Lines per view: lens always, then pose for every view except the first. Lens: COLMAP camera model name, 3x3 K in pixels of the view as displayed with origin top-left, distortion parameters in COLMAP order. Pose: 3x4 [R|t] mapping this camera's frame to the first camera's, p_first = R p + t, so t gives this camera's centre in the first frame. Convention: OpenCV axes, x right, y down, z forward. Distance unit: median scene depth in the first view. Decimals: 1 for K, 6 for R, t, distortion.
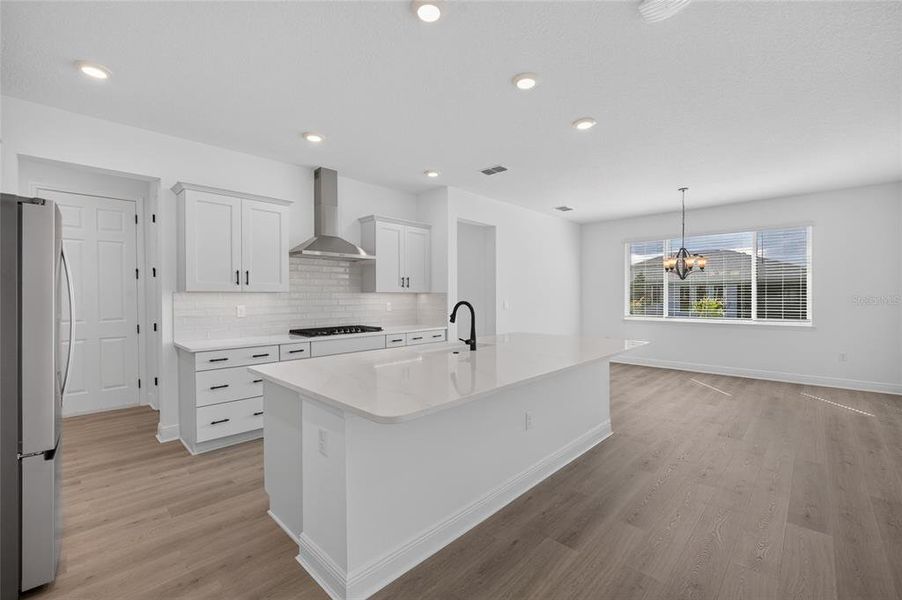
lens RADIAL K [[379.7, 0, 451.0], [0, 379.7, 300.0], [0, 0, 1]] dist [-0.001777, -0.000141]
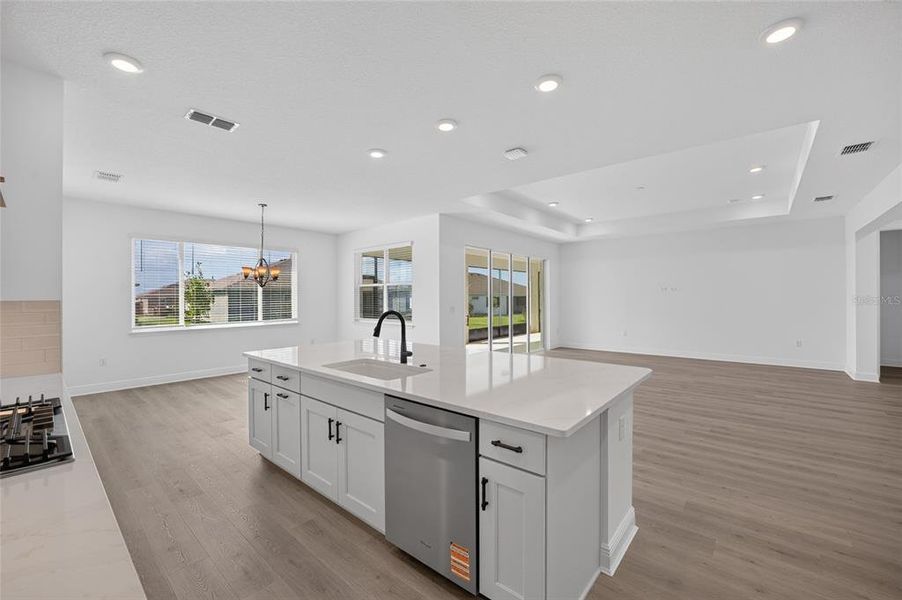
lens RADIAL K [[363.3, 0, 451.7], [0, 363.3, 306.9], [0, 0, 1]] dist [-0.017542, 0.000146]
pose [[-0.060335, -0.021169, 0.997954, -0.524721], [0.016495, 0.999617, 0.022201, -0.013254], [-0.998042, 0.017800, -0.059963, 0.595826]]
